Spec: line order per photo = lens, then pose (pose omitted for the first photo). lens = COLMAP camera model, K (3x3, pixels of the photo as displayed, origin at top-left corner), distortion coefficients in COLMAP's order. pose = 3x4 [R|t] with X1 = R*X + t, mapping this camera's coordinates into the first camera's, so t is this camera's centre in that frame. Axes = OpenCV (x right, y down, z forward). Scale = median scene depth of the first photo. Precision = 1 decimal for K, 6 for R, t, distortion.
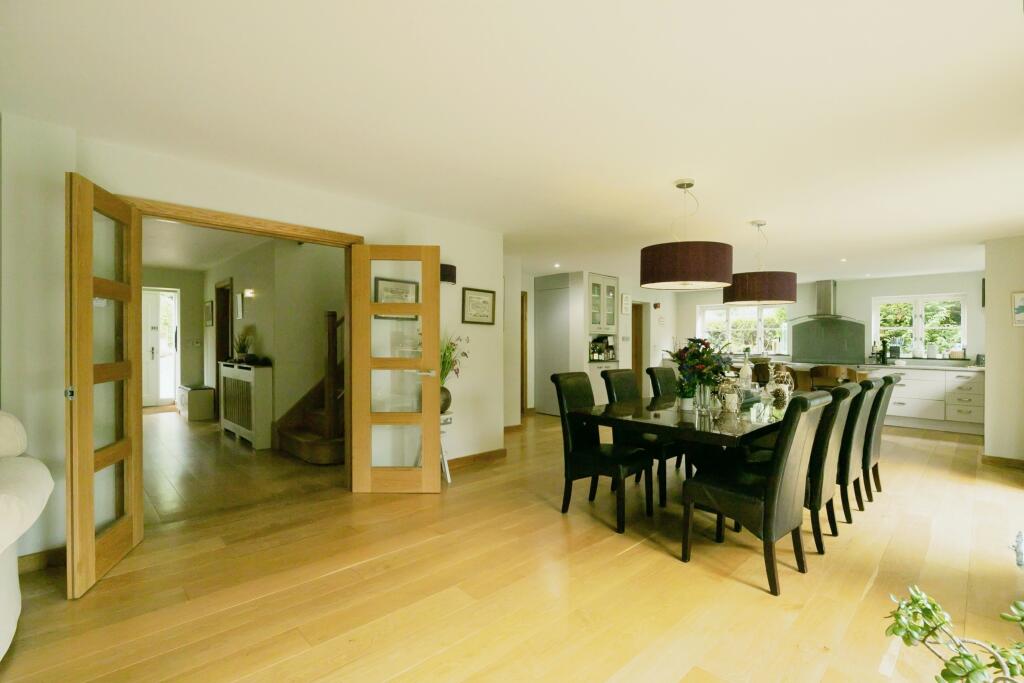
lens RADIAL K [[469.9, 0, 515.9], [0, 469.9, 339.9], [0, 0, 1]] dist [-0.000990, 0.000044]
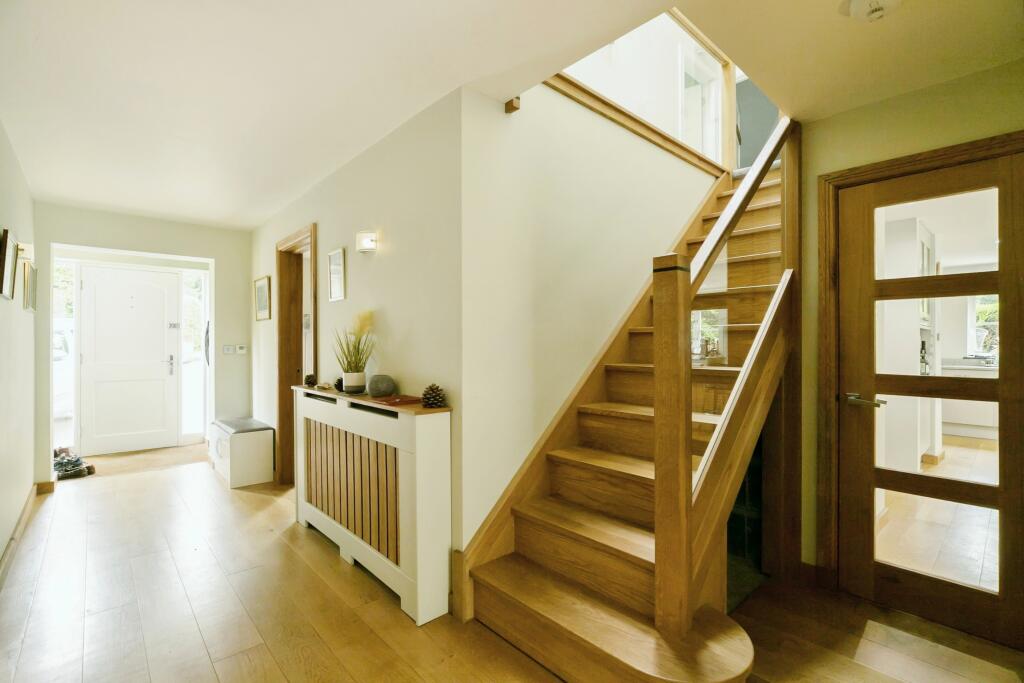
lens RADIAL K [[469.9, 0, 508.8], [0, 469.9, 342.9], [0, 0, 1]] dist [-0.000990, 0.000044]
pose [[0.999035, -0.001433, -0.043897, -0.377022], [0.001364, 0.999998, -0.001599, 0.000564], [0.043899, 0.001537, 0.999035, 0.502416]]
